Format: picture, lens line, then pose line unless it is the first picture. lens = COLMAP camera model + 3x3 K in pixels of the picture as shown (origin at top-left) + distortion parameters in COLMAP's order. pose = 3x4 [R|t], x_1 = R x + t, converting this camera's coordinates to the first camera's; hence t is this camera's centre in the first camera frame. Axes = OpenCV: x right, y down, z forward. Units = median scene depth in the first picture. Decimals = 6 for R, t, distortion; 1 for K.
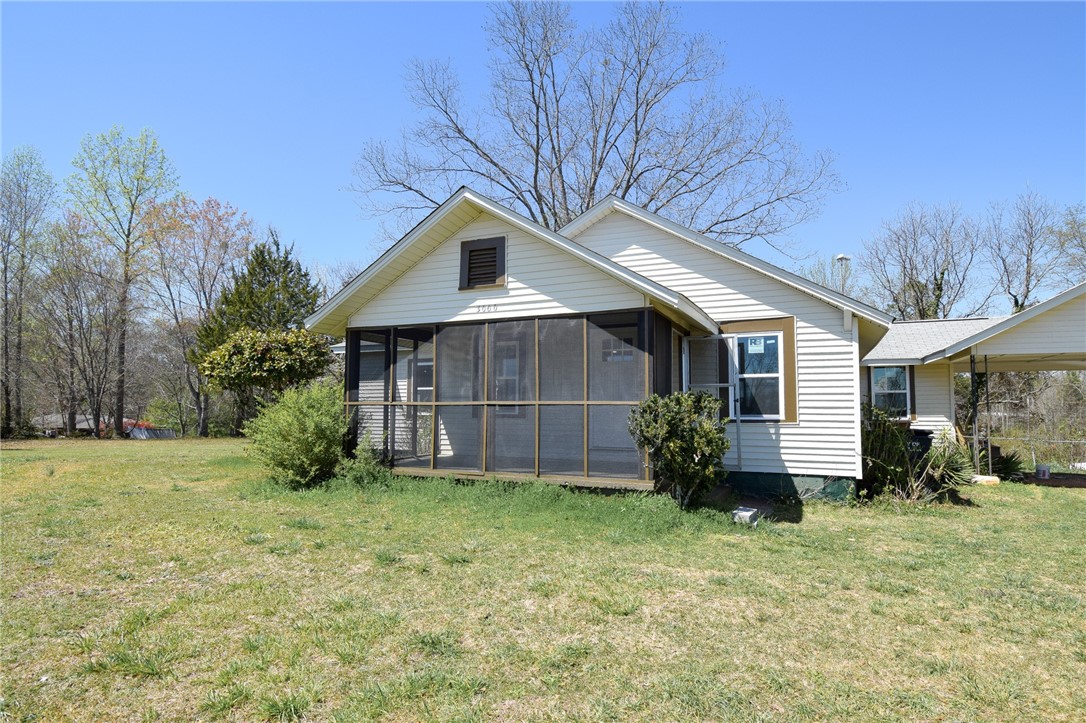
lens RADIAL K [[553.1, 0, 542.4], [0, 553.1, 358.9], [0, 0, 1]] dist [0.001730, -0.004494]
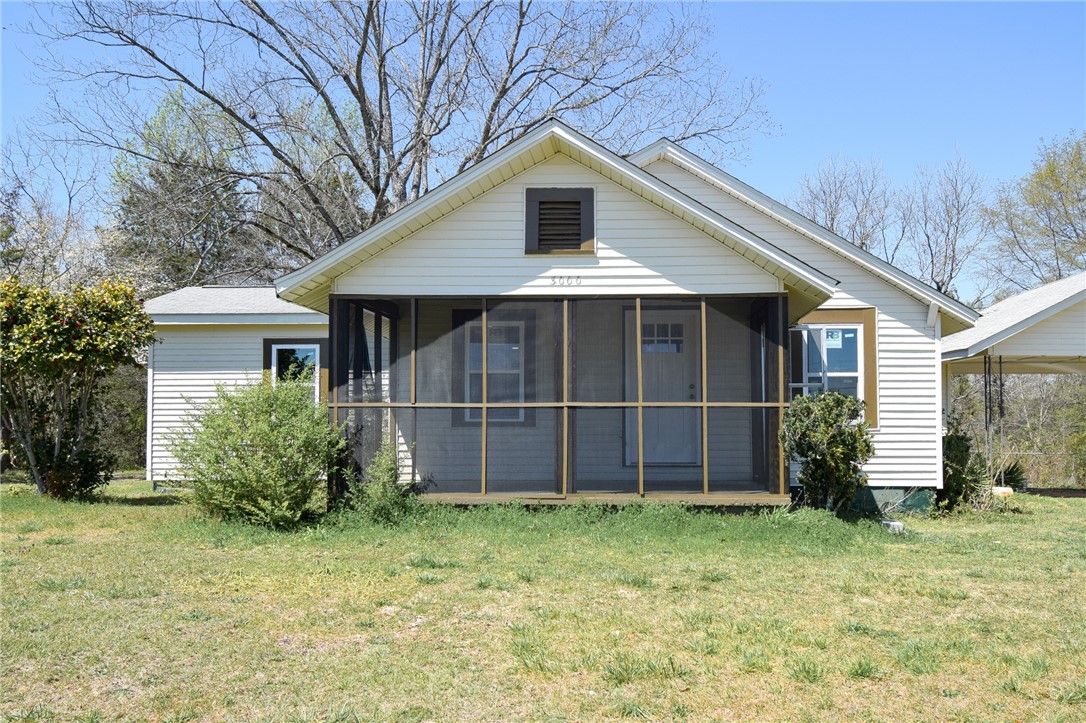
lens RADIAL K [[887.3, 0, 543.3], [0, 887.3, 363.9], [0, 0, 1]] dist [-0.008744, 0.007407]
pose [[0.933818, 0.020744, 0.357147, -0.552639], [-0.029780, 0.999360, 0.019820, -0.000061], [-0.356507, -0.029144, 0.933838, -0.129684]]
